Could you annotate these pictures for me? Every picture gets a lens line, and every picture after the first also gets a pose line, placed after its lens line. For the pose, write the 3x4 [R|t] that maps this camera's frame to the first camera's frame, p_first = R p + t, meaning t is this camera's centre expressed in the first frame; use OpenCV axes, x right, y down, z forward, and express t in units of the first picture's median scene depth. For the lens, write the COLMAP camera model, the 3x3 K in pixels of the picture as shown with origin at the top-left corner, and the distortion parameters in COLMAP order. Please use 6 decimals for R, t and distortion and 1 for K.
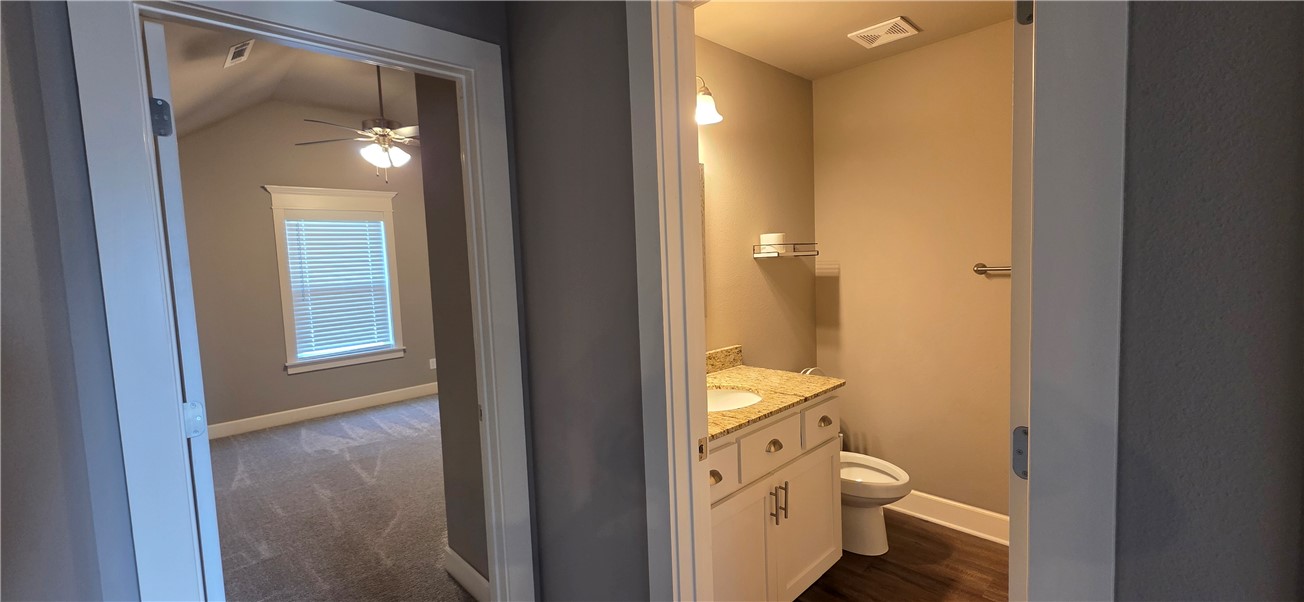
lens RADIAL K [[515.4, 0, 641.3], [0, 515.4, 297.4], [0, 0, 1]] dist [0.002001, -0.000330]
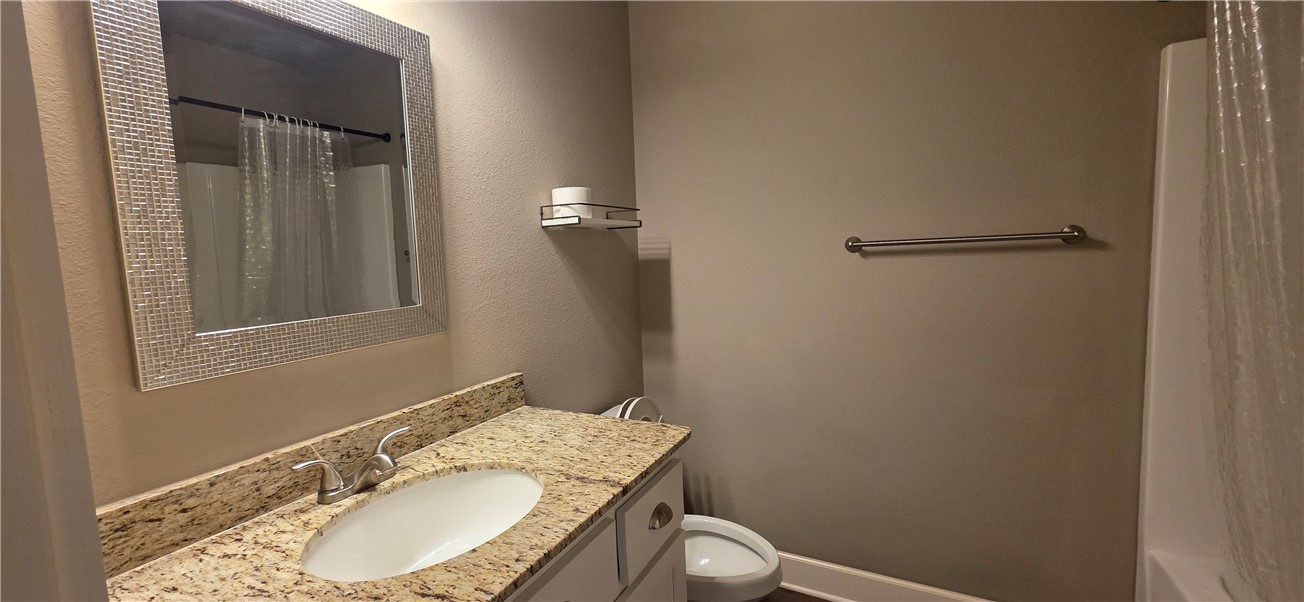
lens RADIAL K [[515.4, 0, 641.3], [0, 515.4, 297.4], [0, 0, 1]] dist [0.002001, -0.000330]
pose [[0.946336, -0.026343, 0.322108, 0.134964], [0.024361, 0.999651, 0.010183, 0.003918], [-0.322264, -0.001790, 0.946648, 0.396034]]
